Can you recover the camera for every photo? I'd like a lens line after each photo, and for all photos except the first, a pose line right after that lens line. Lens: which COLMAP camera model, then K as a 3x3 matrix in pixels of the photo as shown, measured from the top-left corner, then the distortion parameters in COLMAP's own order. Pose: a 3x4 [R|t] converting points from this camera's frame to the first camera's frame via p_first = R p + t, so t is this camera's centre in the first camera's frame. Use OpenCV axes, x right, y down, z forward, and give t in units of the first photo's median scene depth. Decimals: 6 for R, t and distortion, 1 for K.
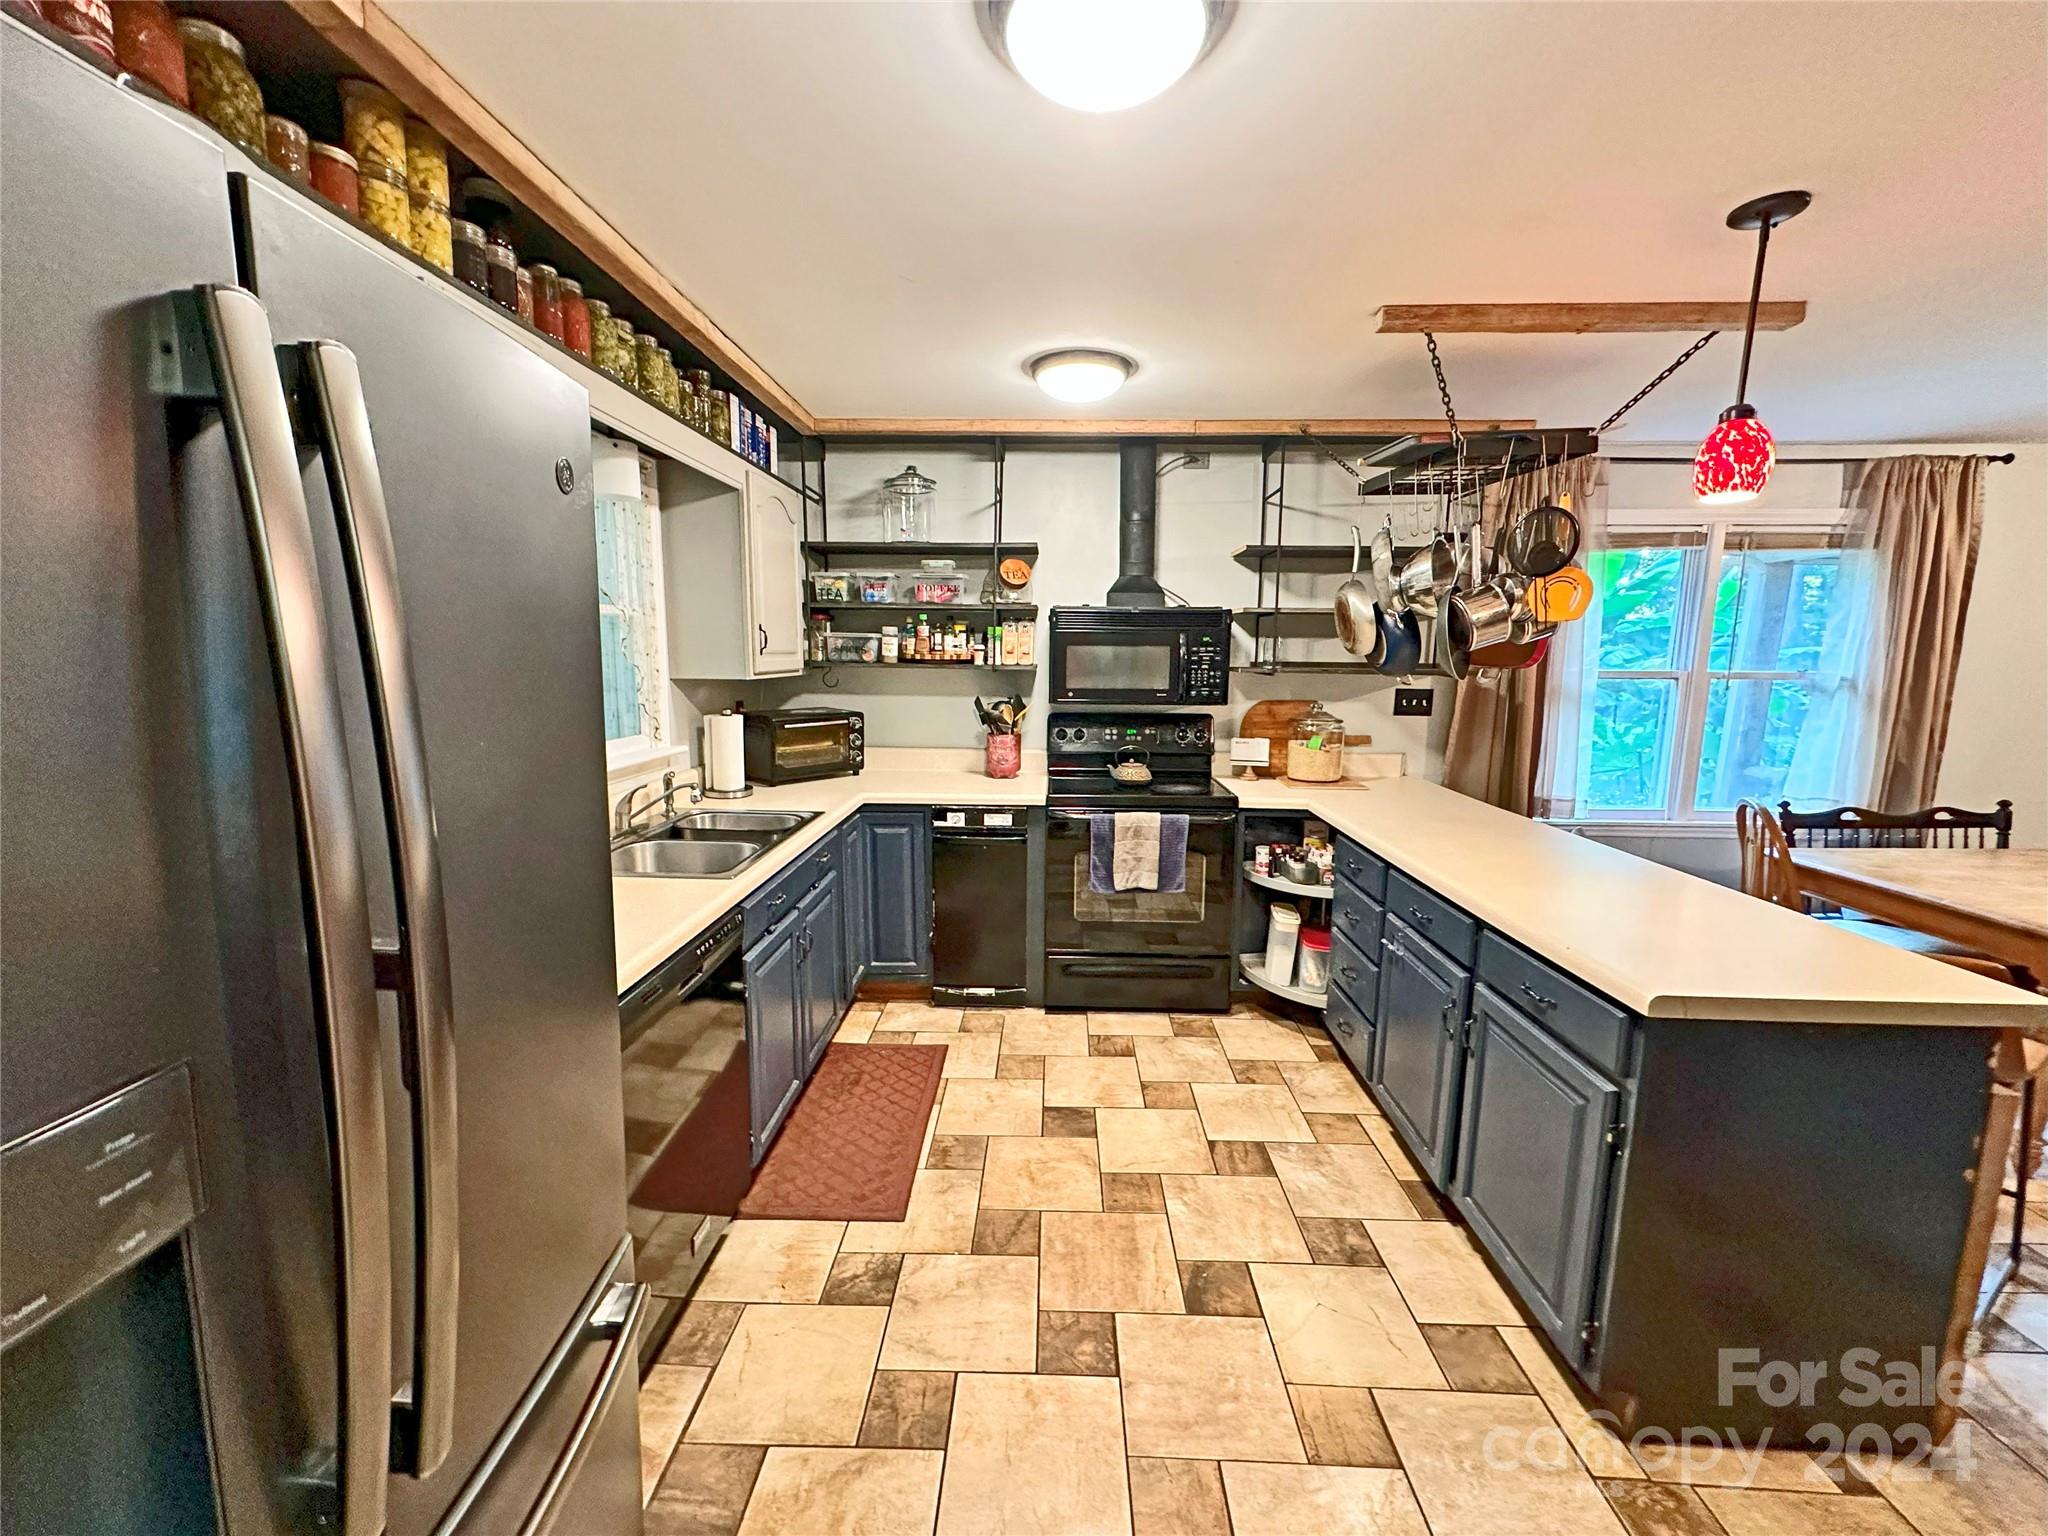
lens RADIAL K [[816.8, 0, 1023.0], [0, 816.8, 767.8], [0, 0, 1]] dist [-0.000949, -0.000008]
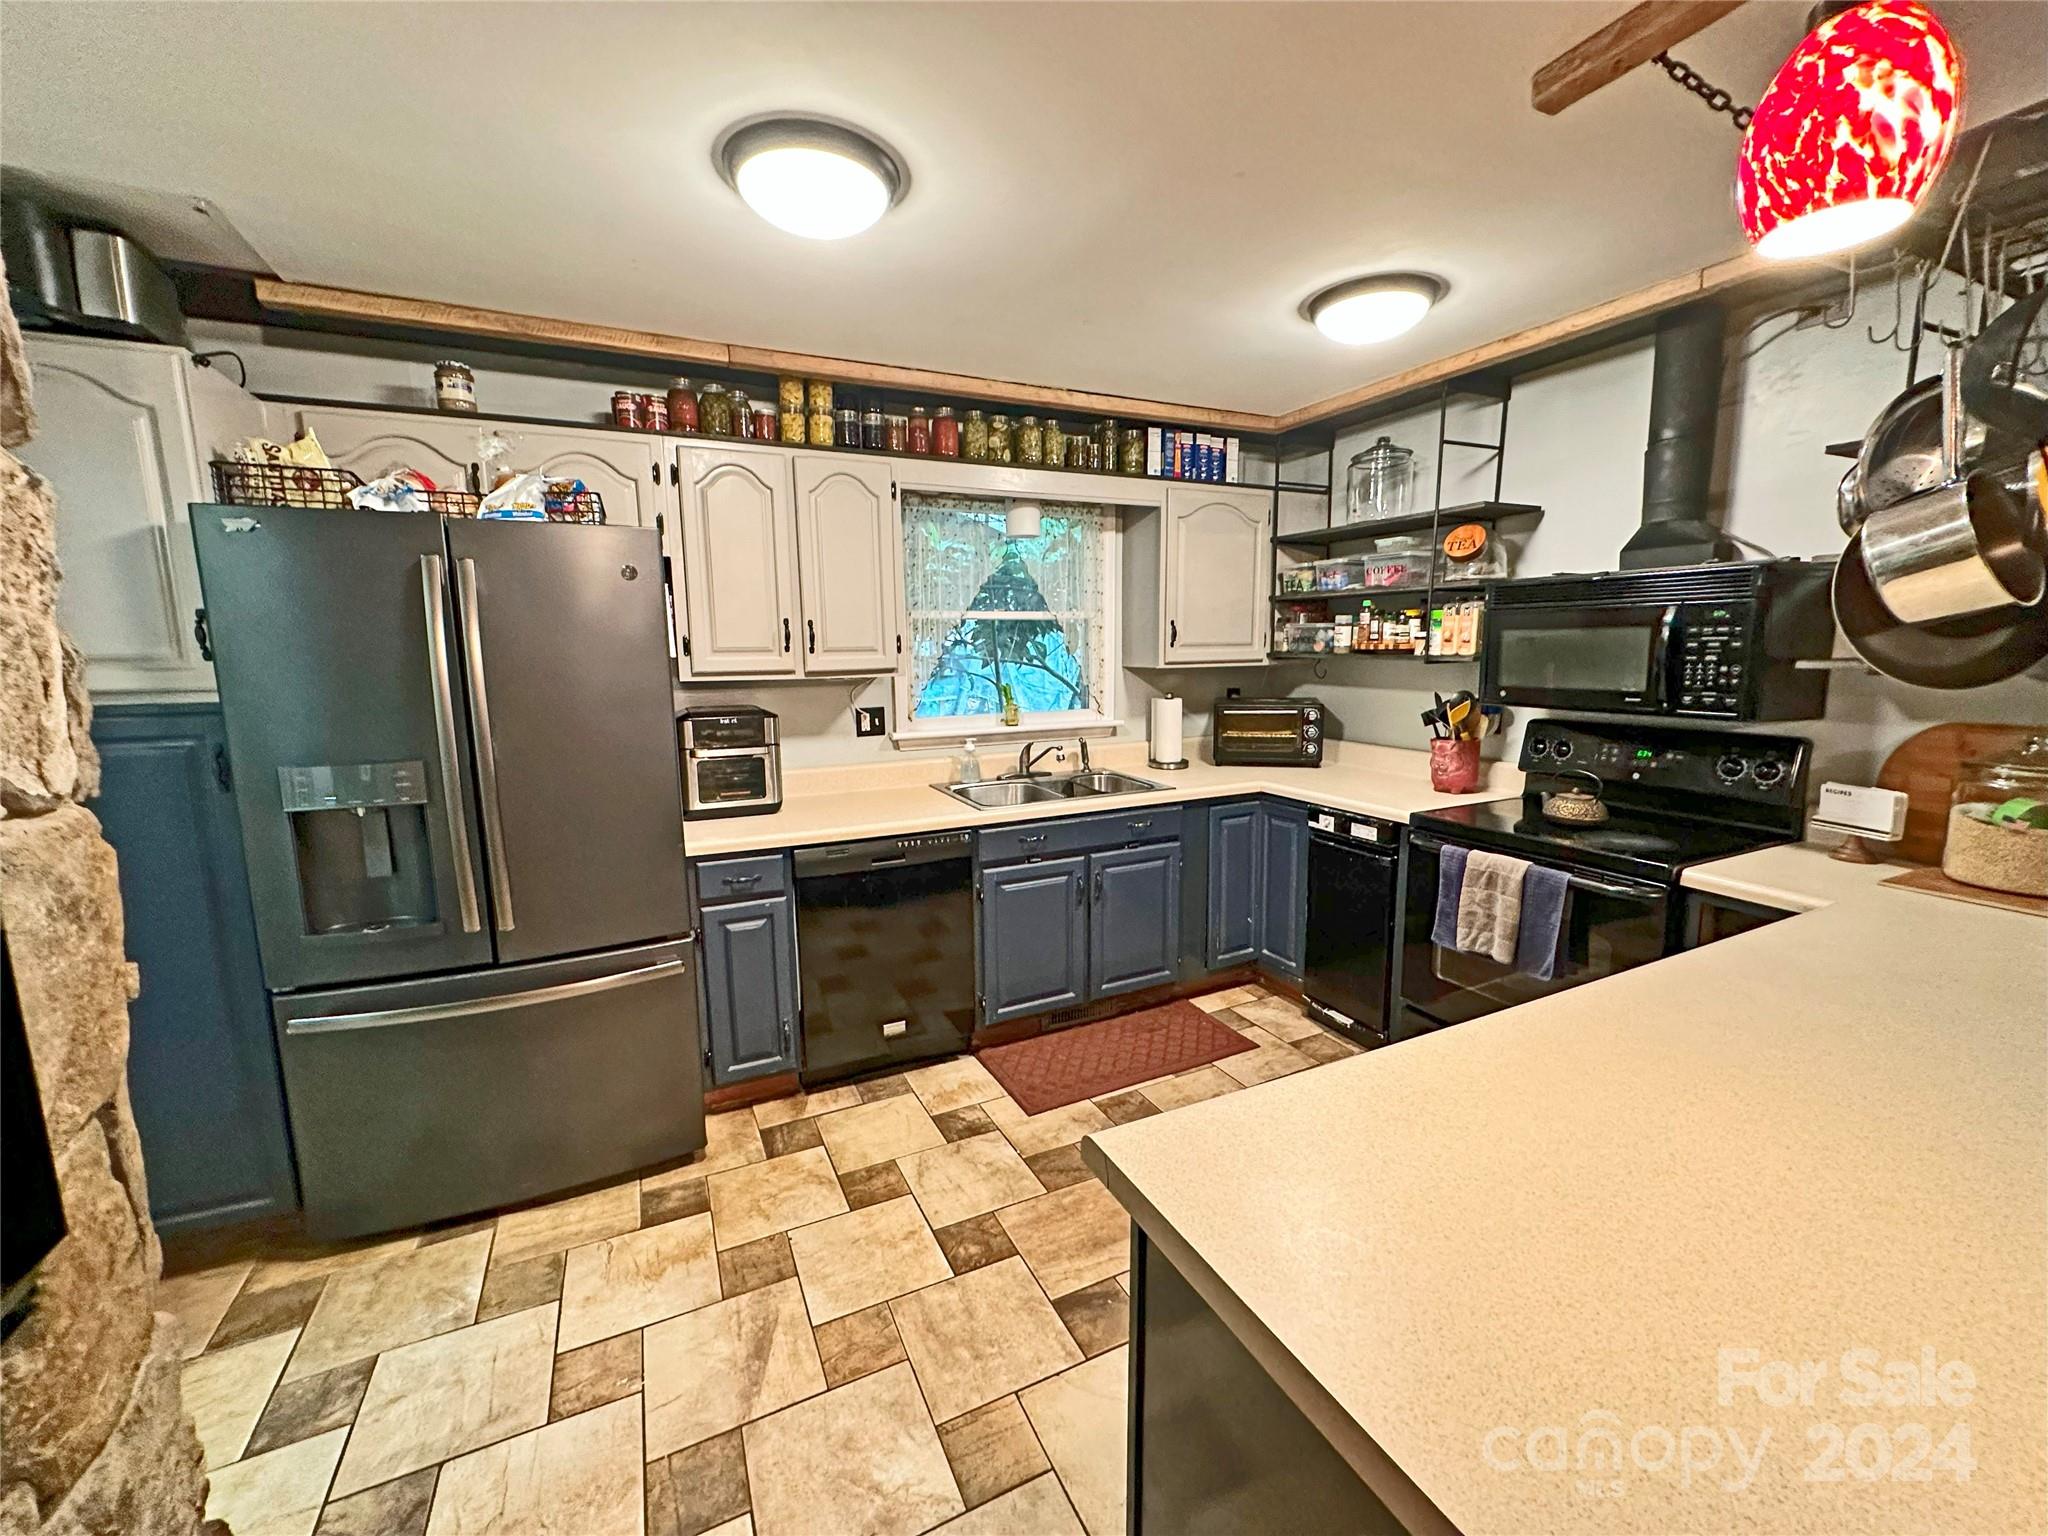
lens RADIAL K [[816.8, 0, 1023.0], [0, 816.8, 767.8], [0, 0, 1]] dist [-0.000949, -0.000008]
pose [[0.461323, 0.119591, -0.879136, 0.532799], [-0.110630, 0.990894, 0.076741, -0.029756], [0.880308, 0.061856, 0.470352, 0.244293]]
